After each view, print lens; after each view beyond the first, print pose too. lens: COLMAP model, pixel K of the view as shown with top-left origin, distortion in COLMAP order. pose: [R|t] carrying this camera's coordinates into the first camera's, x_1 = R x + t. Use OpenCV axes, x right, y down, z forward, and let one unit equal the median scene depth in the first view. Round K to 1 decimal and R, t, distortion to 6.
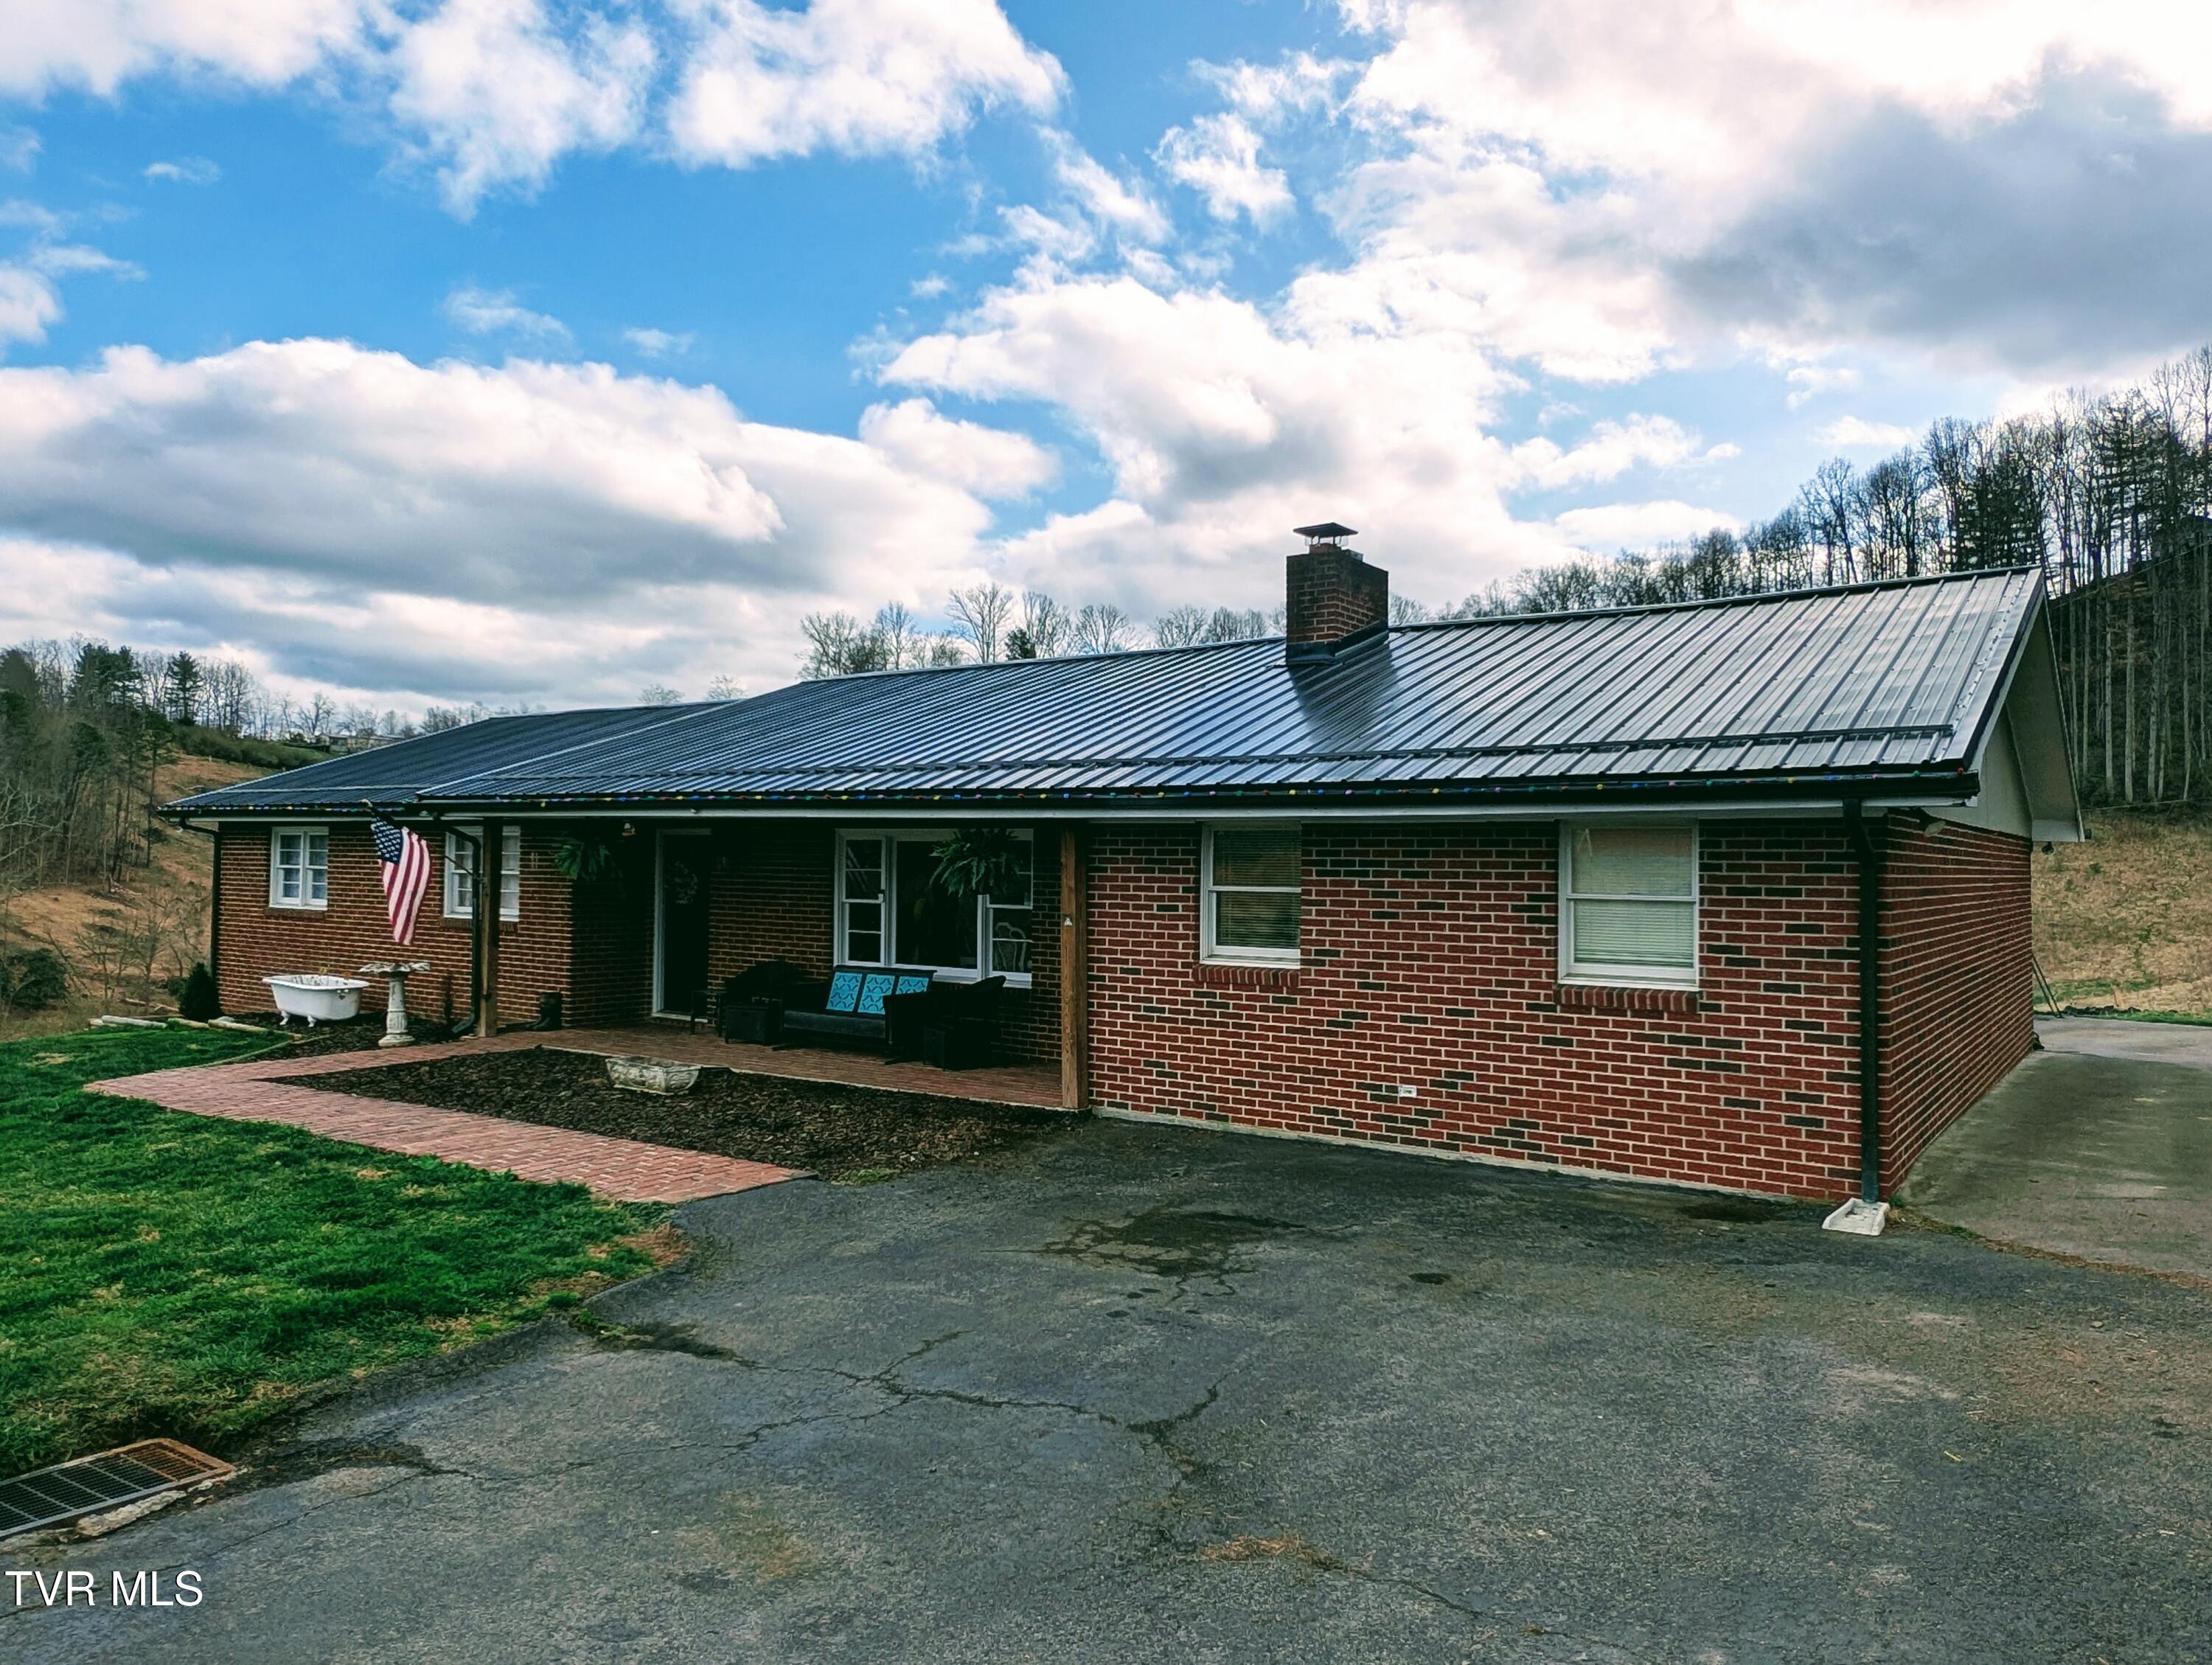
lens RADIAL K [[1496.9, 0, 1021.8], [0, 1496.9, 827.5], [0, 0, 1]] dist [-0.011159, -0.003714]
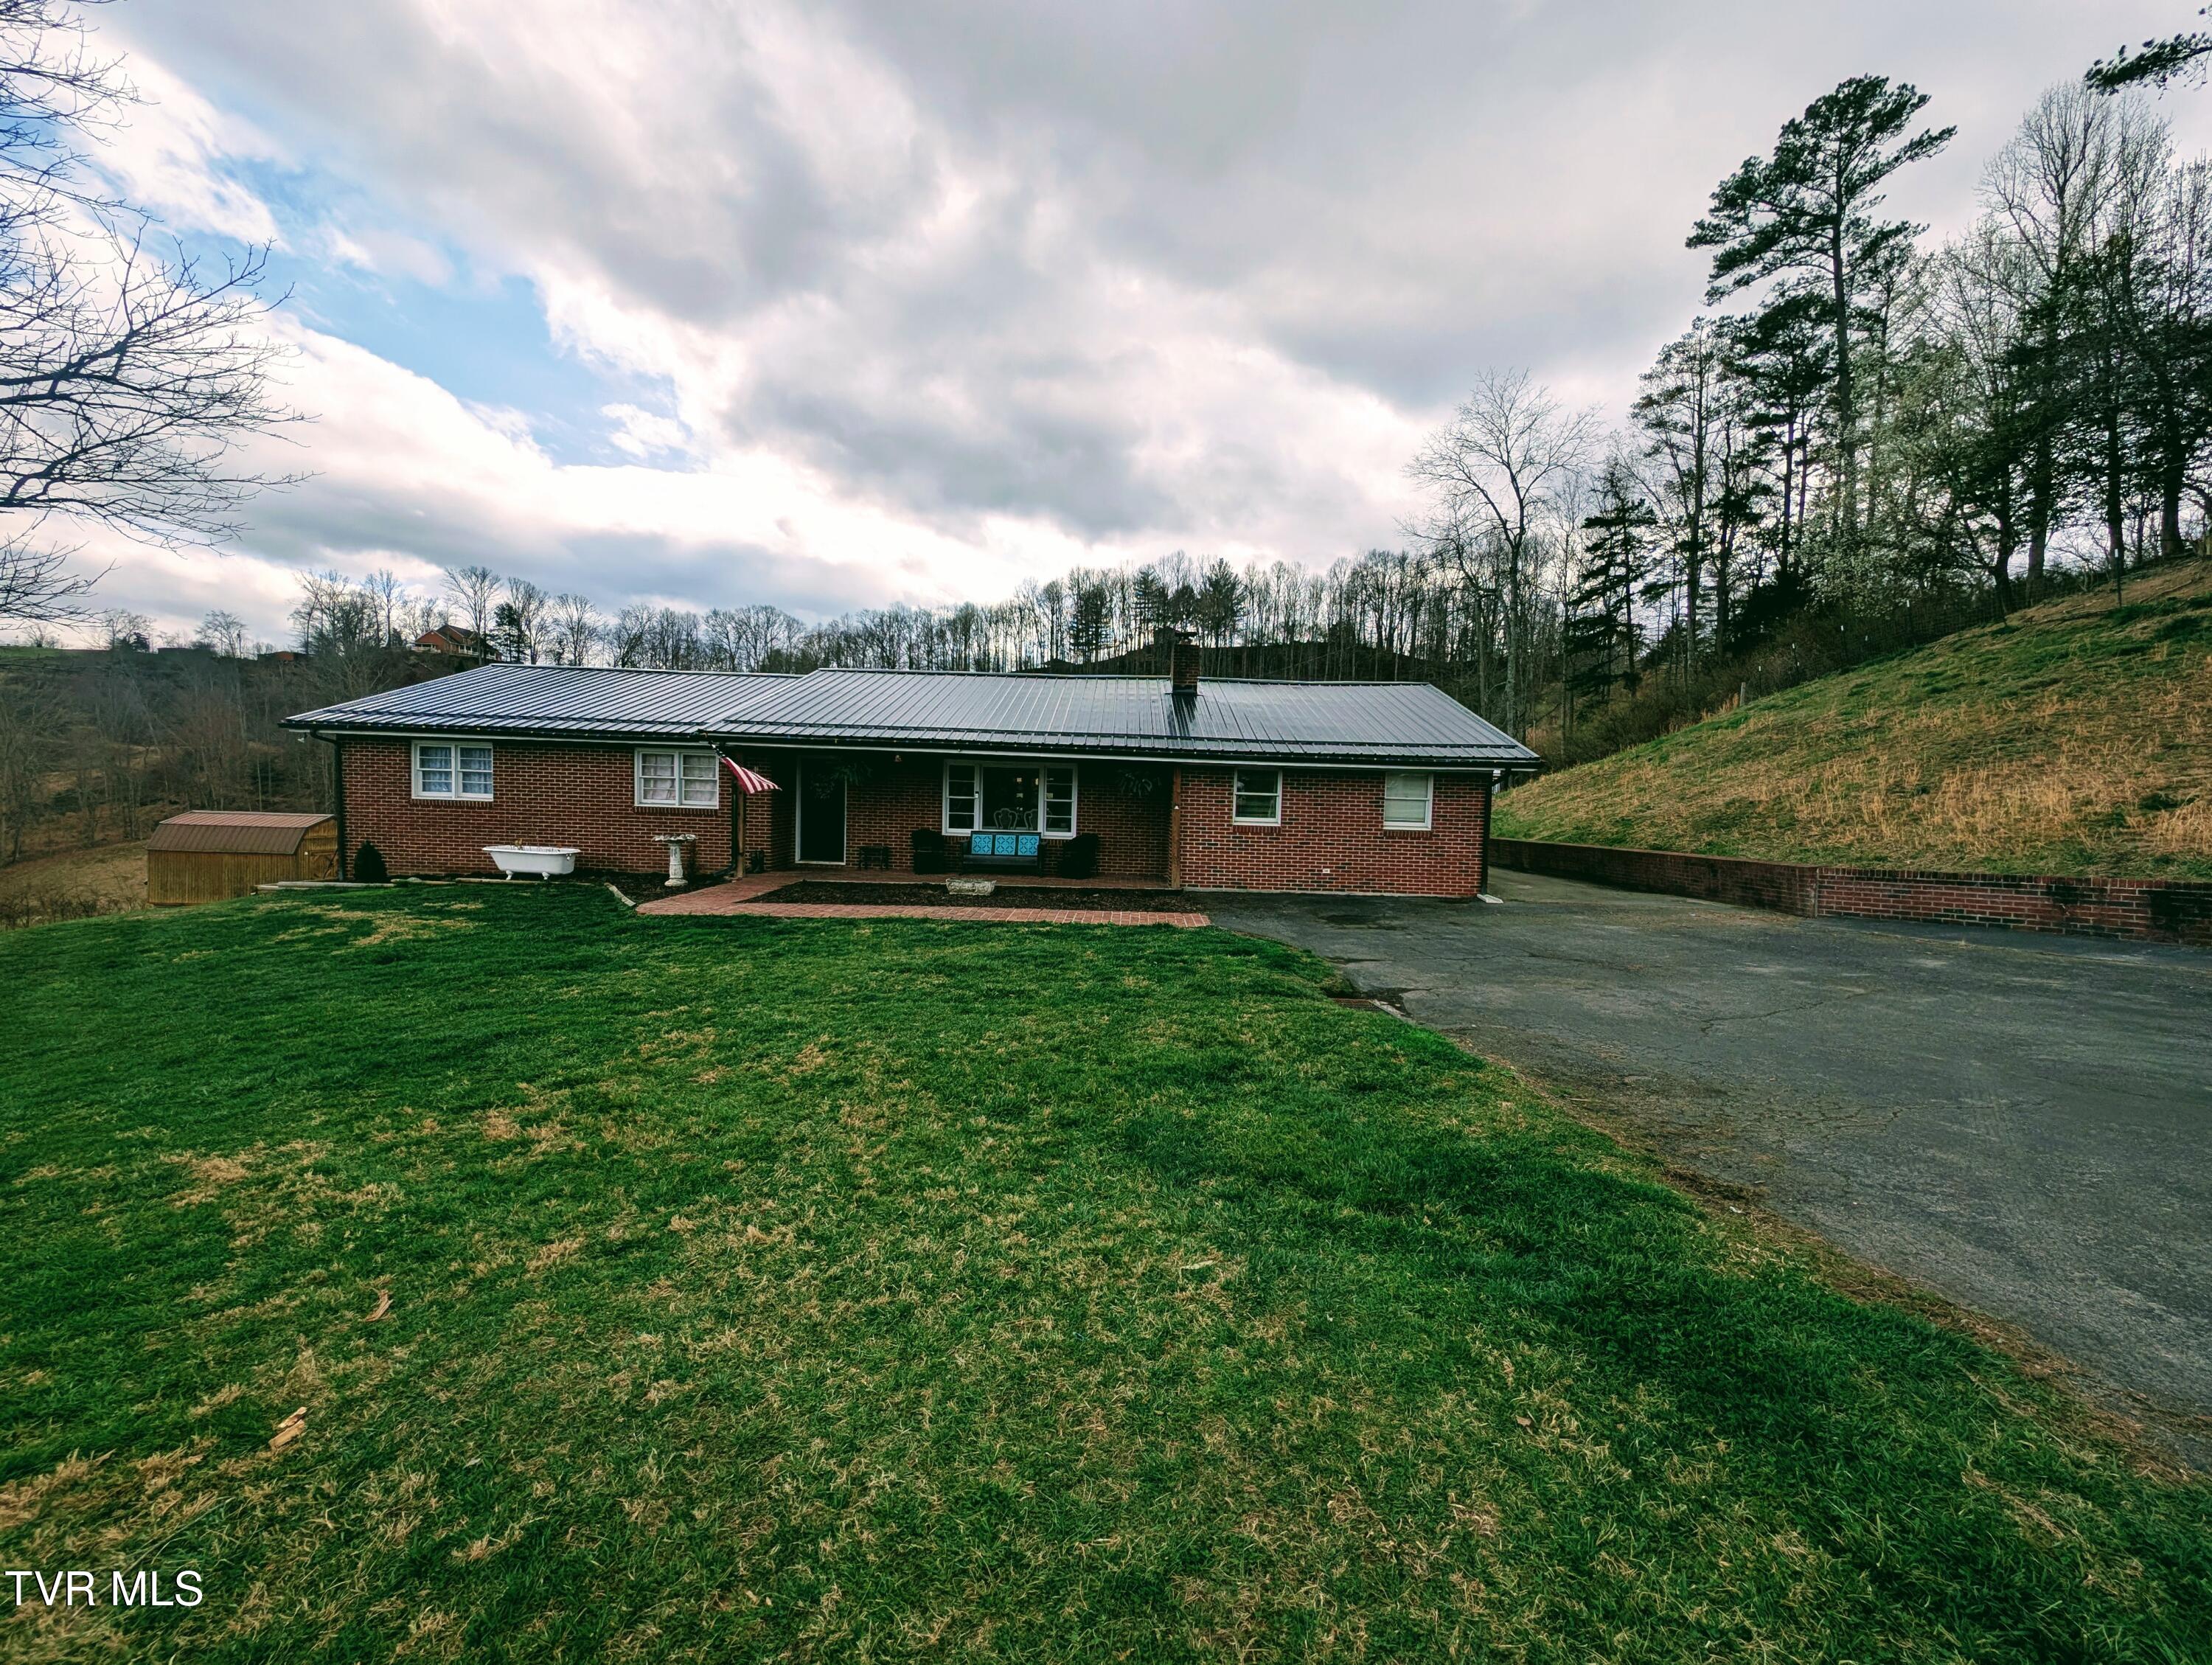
lens RADIAL K [[840.5, 0, 1106.0], [0, 840.5, 832.5], [0, 0, 1]] dist [-0.002163, -0.000632]
pose [[0.805882, -0.018969, 0.591772, -0.597615], [-0.035335, 0.996164, 0.080051, 0.001510], [-0.591020, -0.085422, 0.802121, 0.023378]]
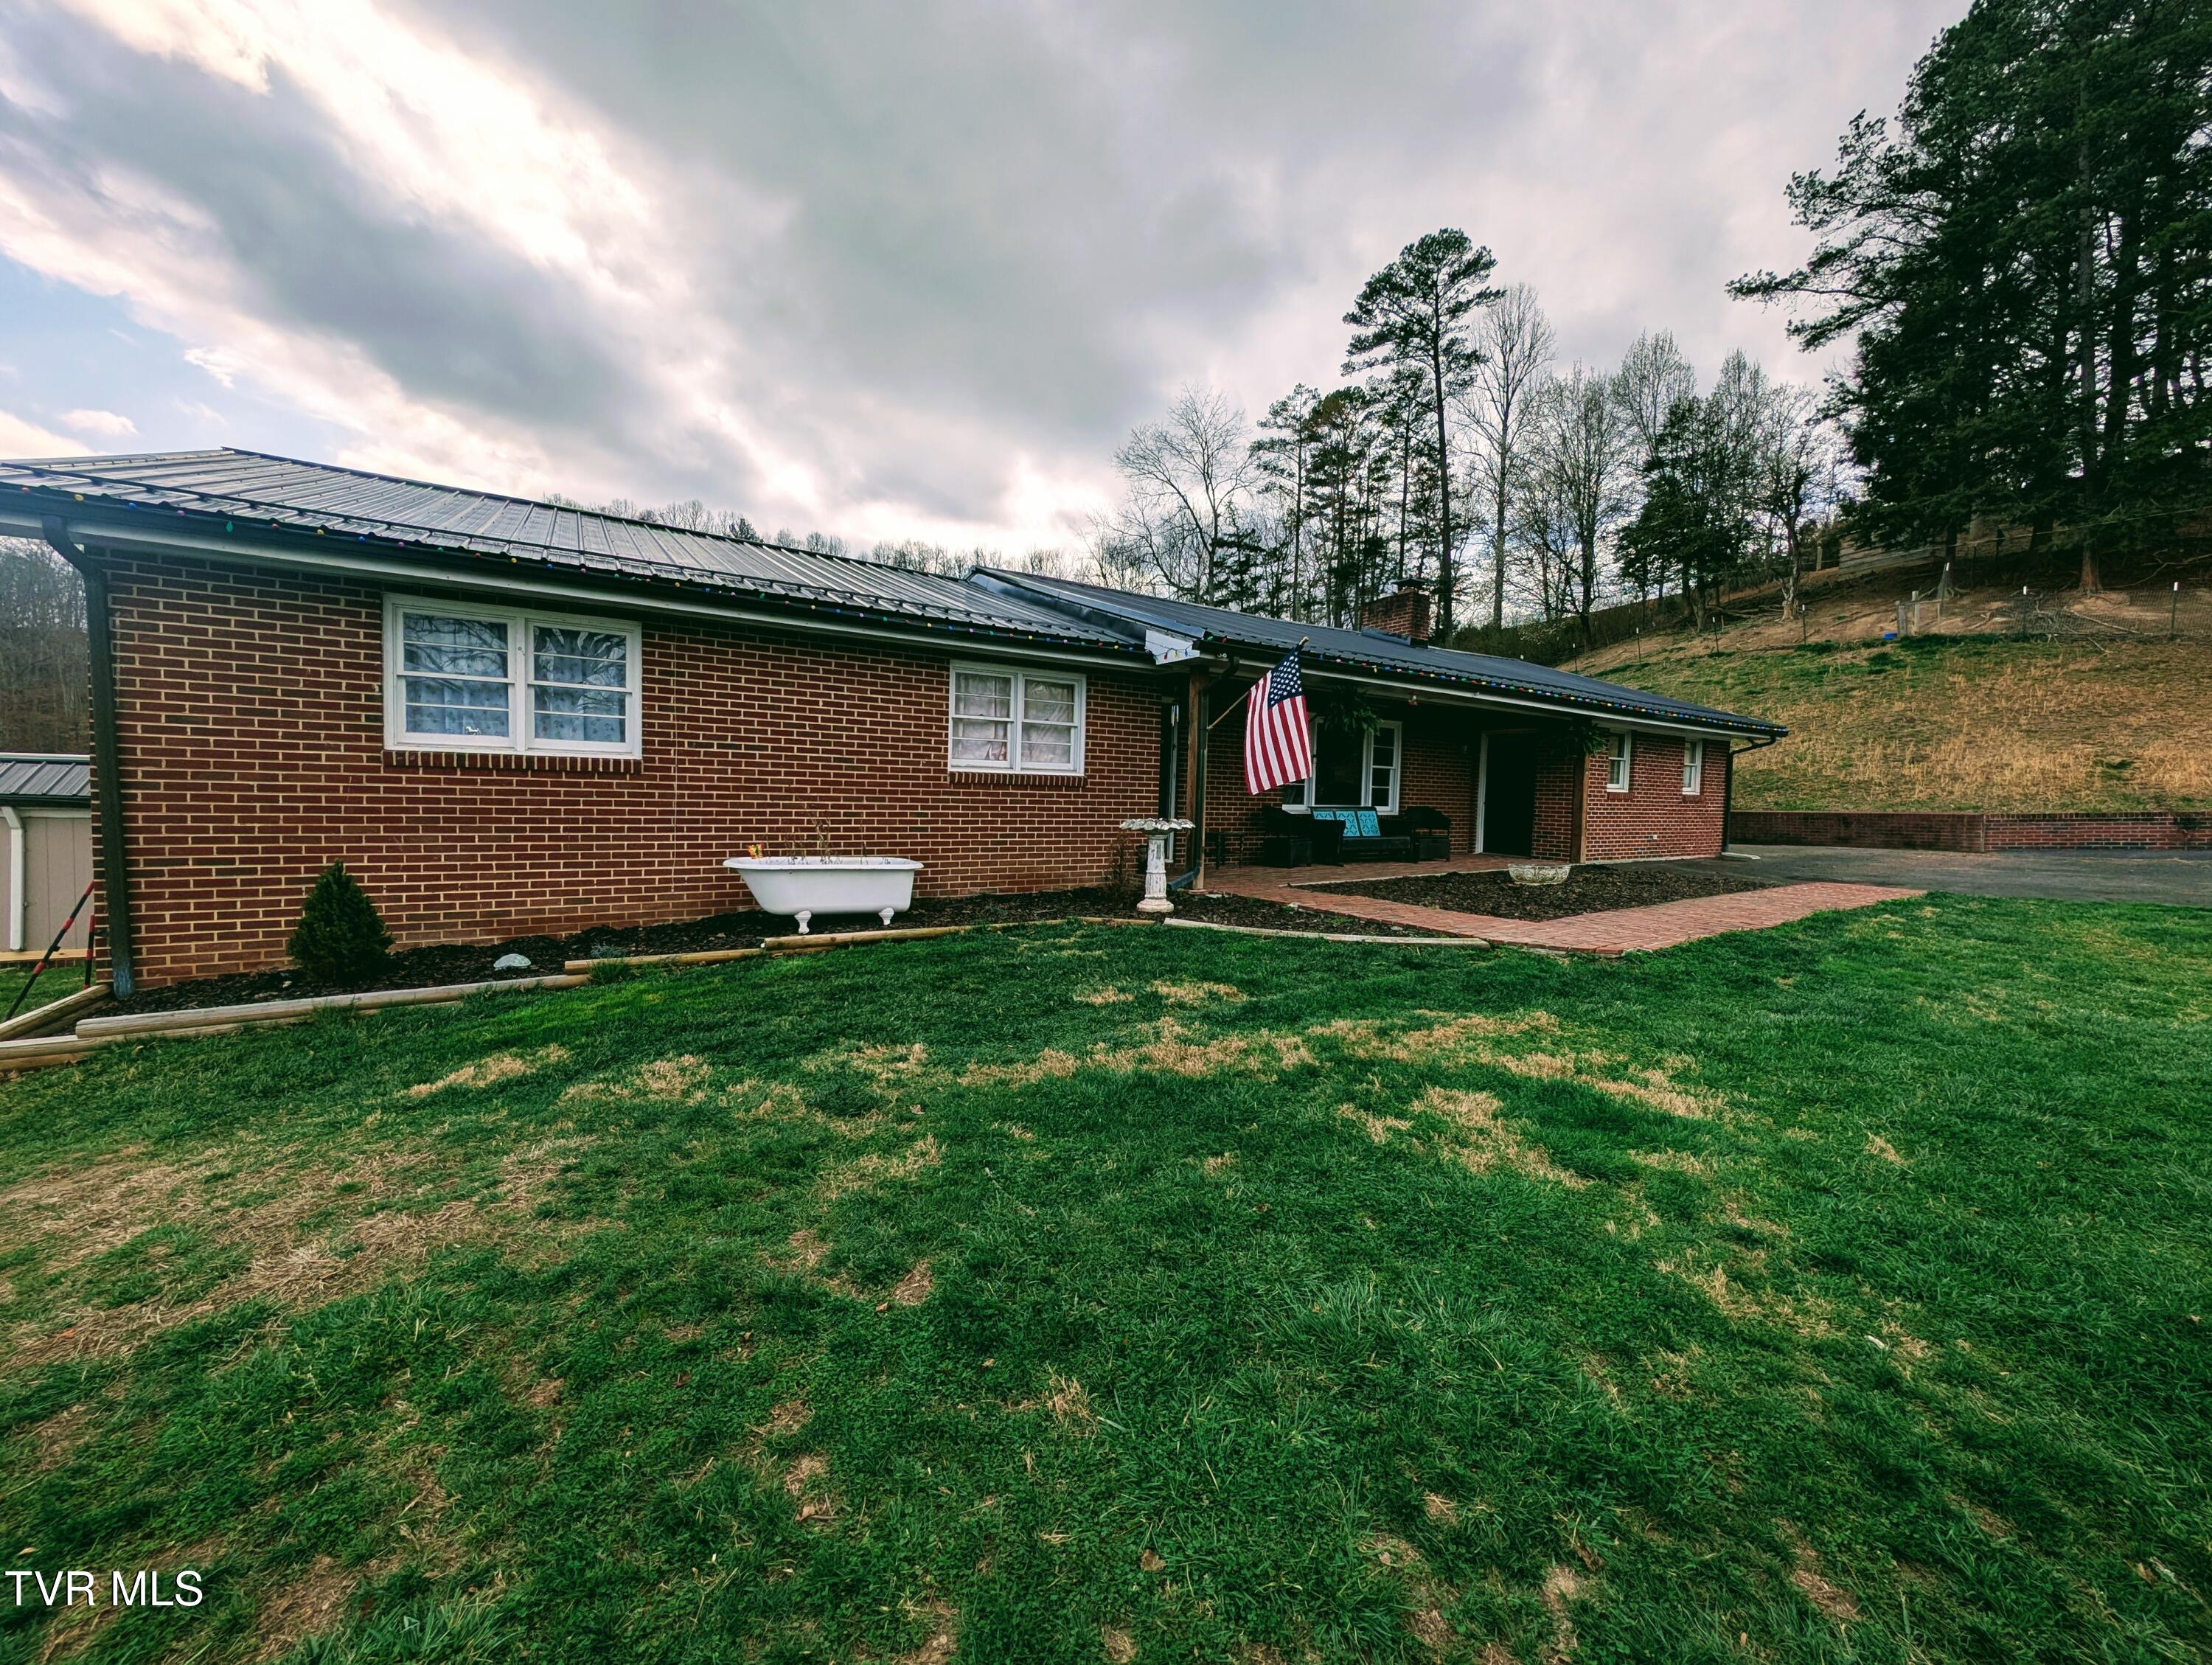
lens RADIAL K [[840.5, 0, 1106.0], [0, 840.5, 832.5], [0, 0, 1]] dist [-0.002163, -0.000632]
pose [[0.337790, -0.048645, 0.939964, -0.922923], [-0.042135, 0.996881, 0.066732, 0.069628], [-0.940278, -0.062147, 0.334686, 0.896049]]
